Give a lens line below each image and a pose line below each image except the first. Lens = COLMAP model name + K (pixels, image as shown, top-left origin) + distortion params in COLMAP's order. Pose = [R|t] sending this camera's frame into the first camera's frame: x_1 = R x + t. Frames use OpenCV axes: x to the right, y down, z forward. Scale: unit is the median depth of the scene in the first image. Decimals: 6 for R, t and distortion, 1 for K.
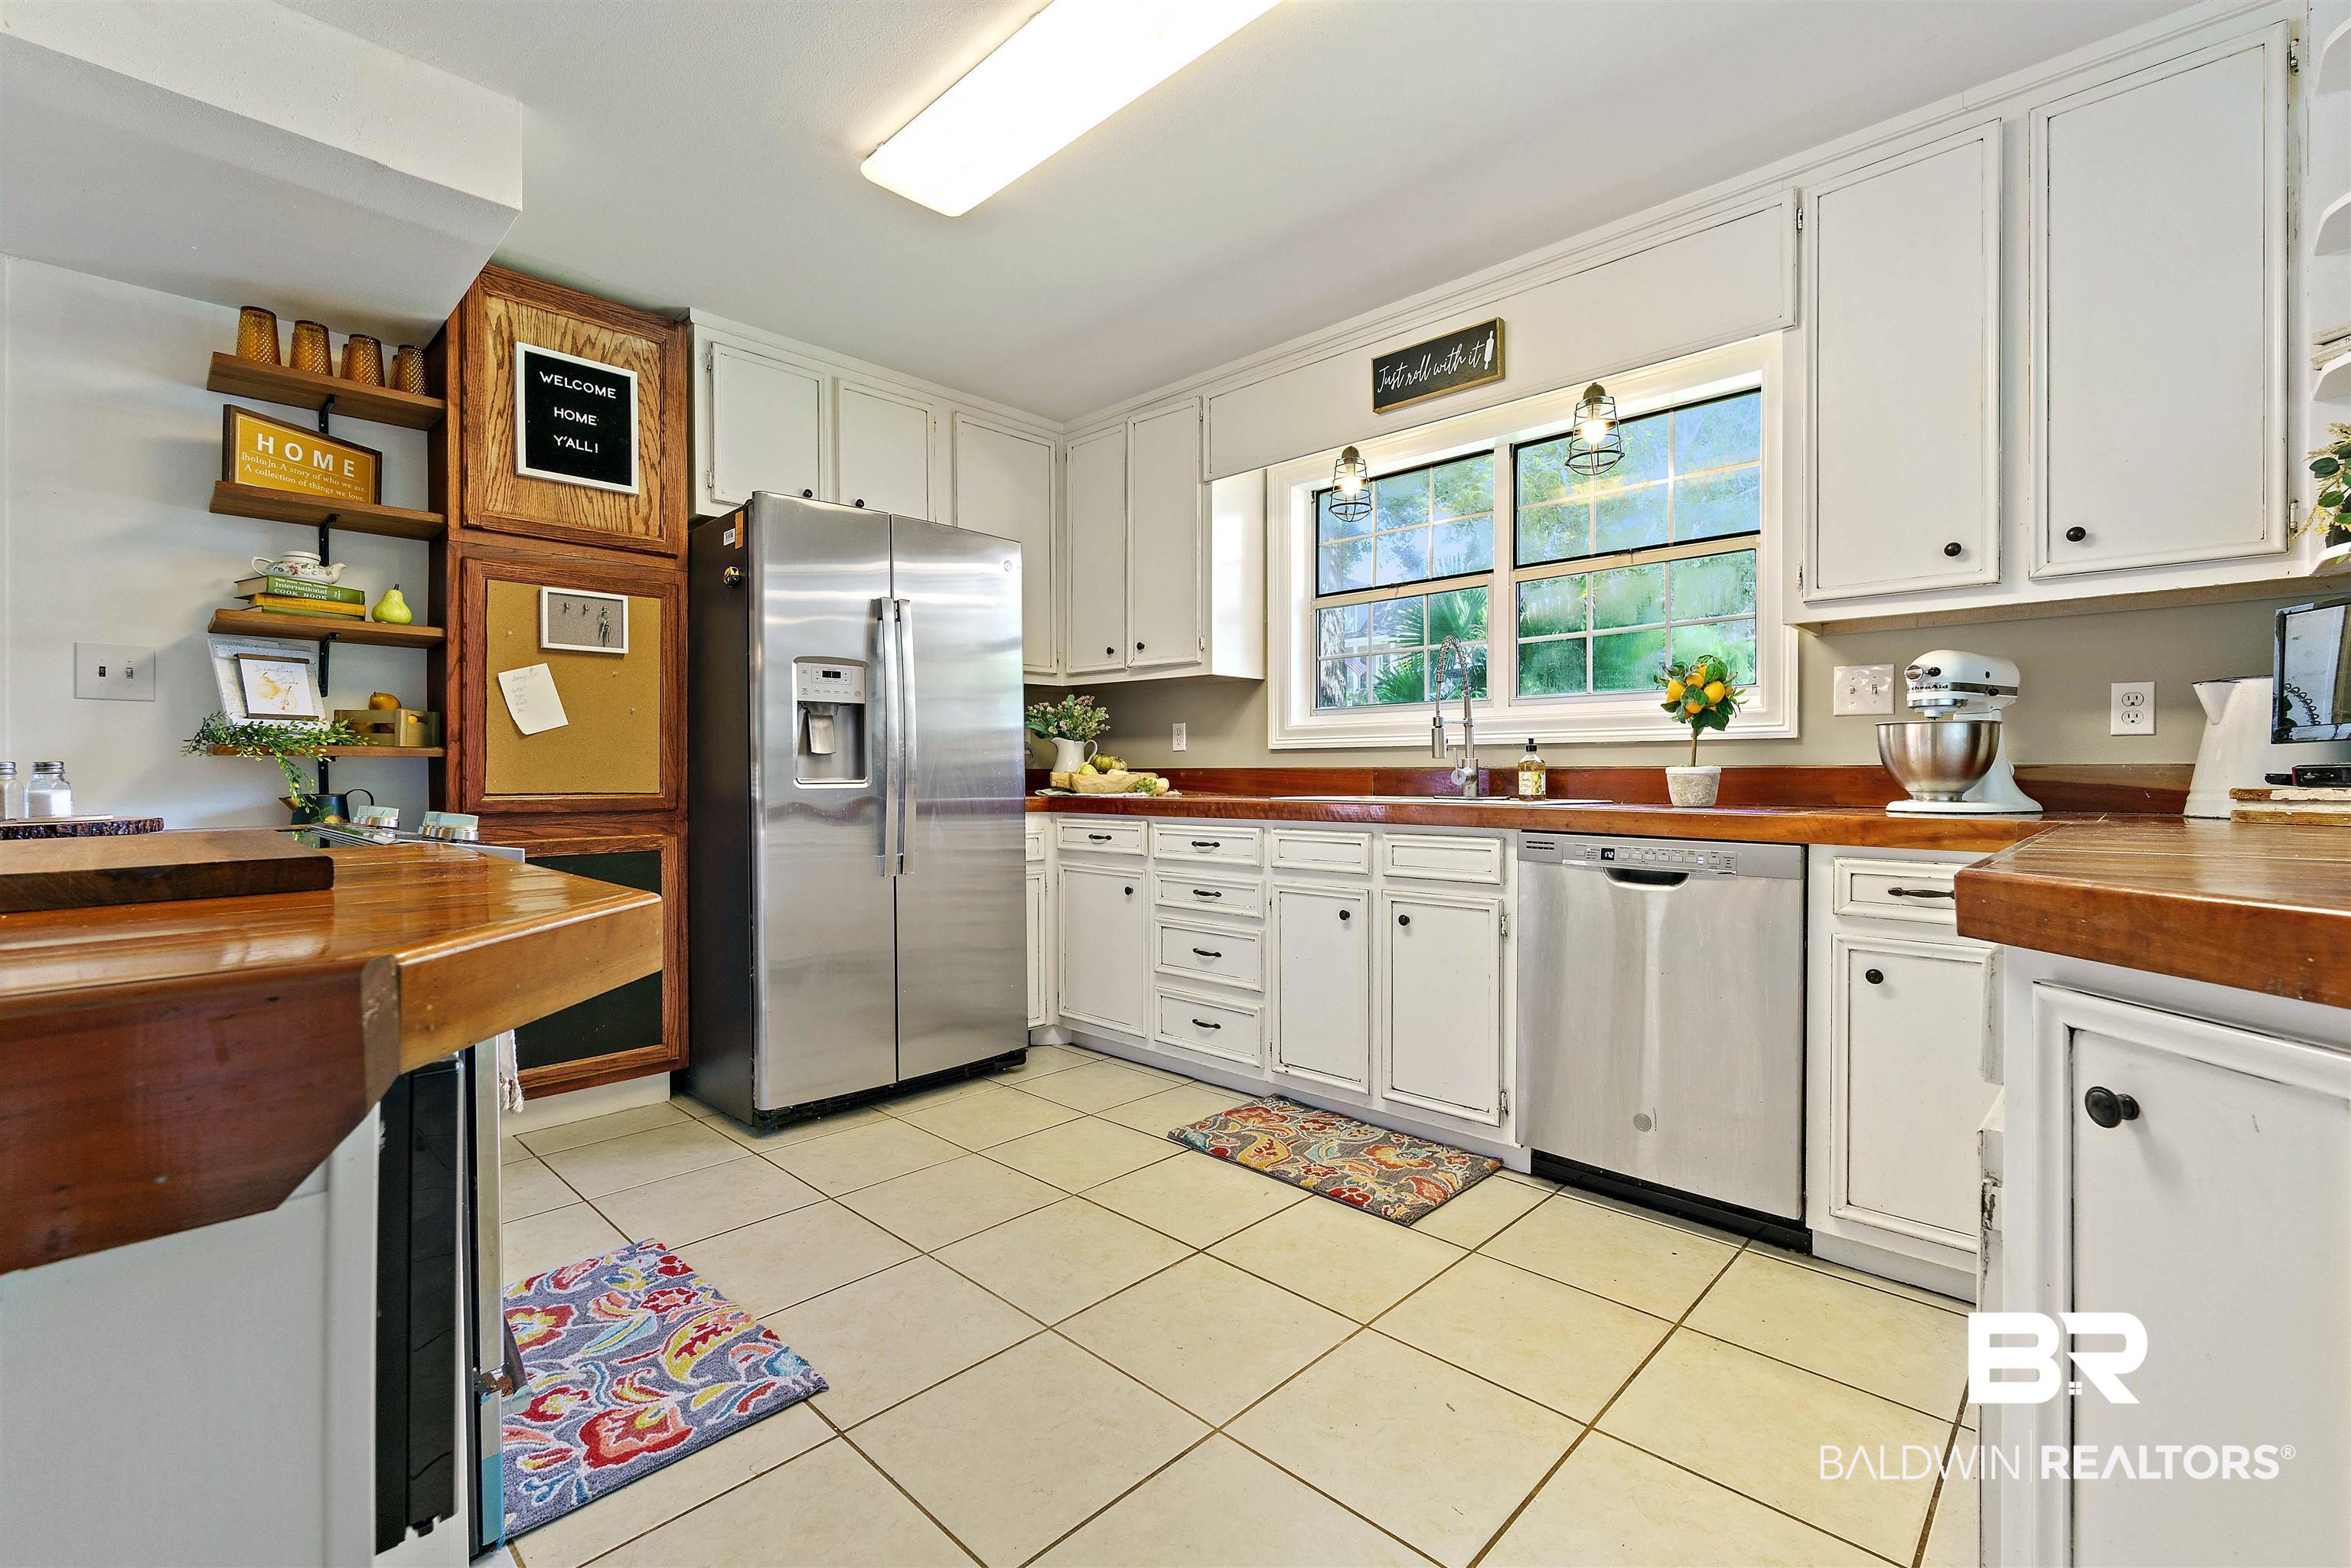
lens RADIAL K [[1016.4, 0, 1176.3], [0, 1016.4, 772.5], [0, 0, 1]] dist [-0.000366, -0.000097]
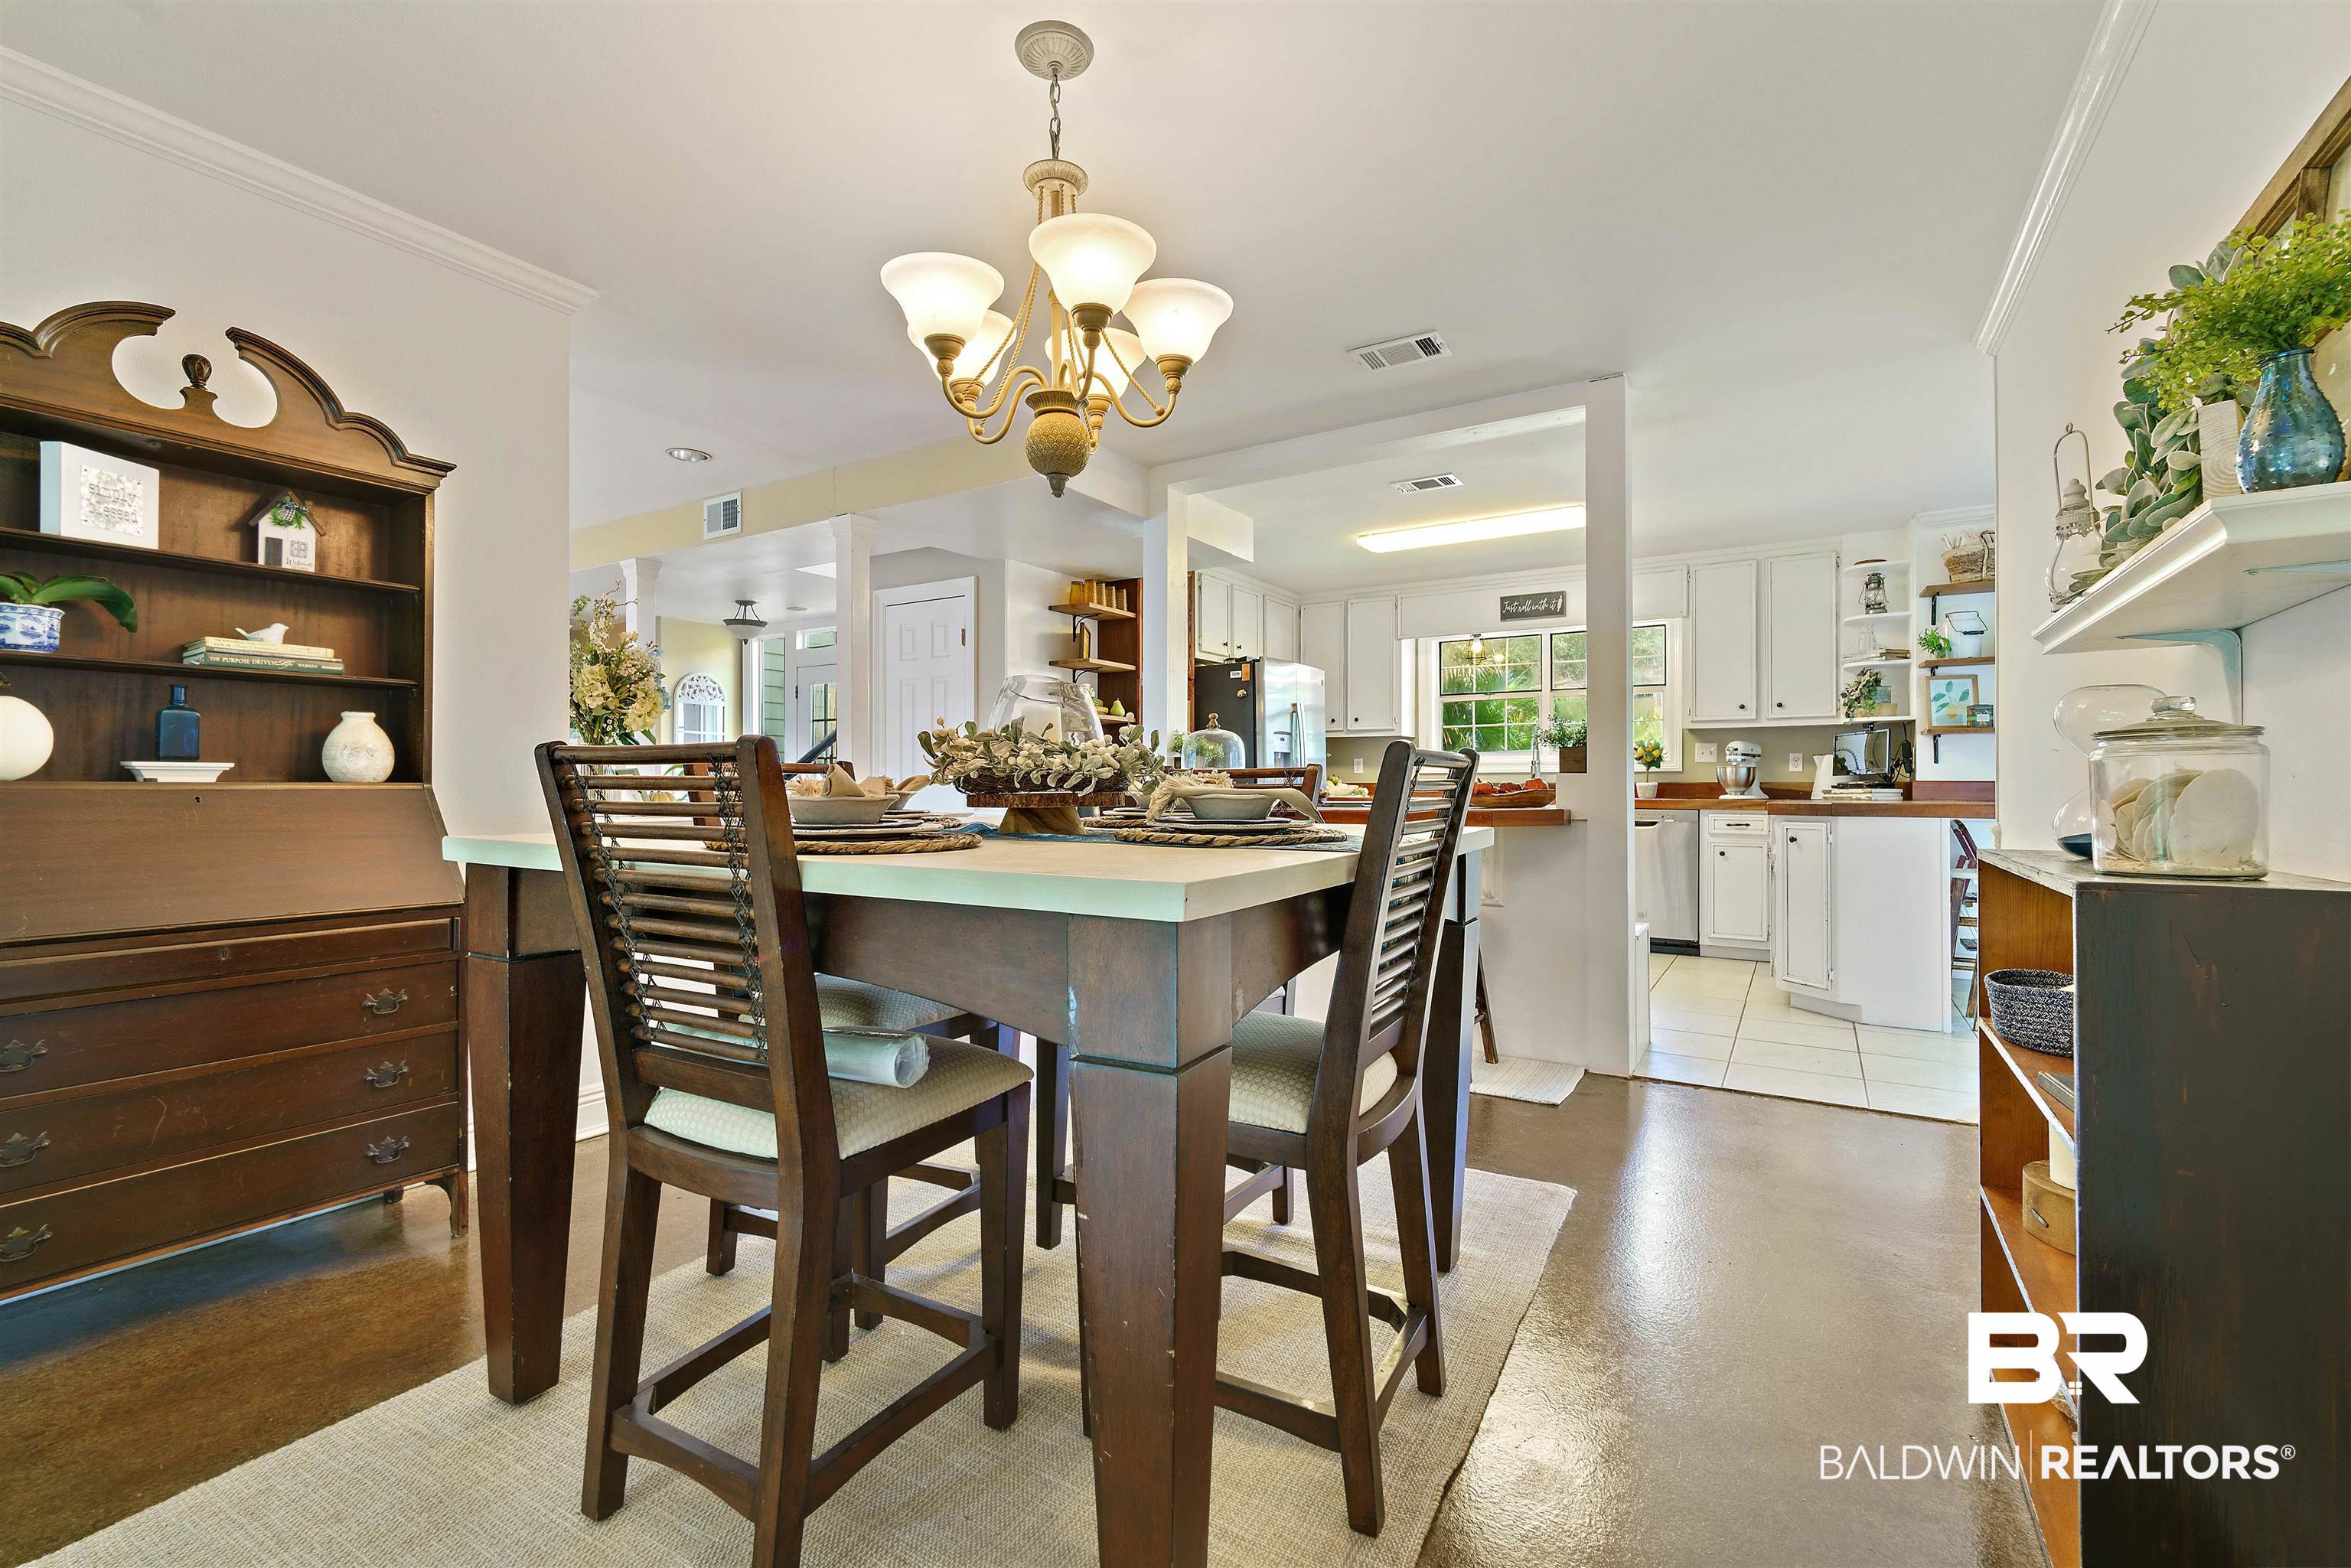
lens RADIAL K [[1016.4, 0, 1170.7], [0, 1016.4, 787.1], [0, 0, 1]] dist [-0.000366, -0.000097]
pose [[0.978986, 0.001869, 0.203917, -1.109846], [-0.001661, 0.999998, -0.001191, 0.009981], [-0.203919, 0.000828, 0.978987, -1.173822]]
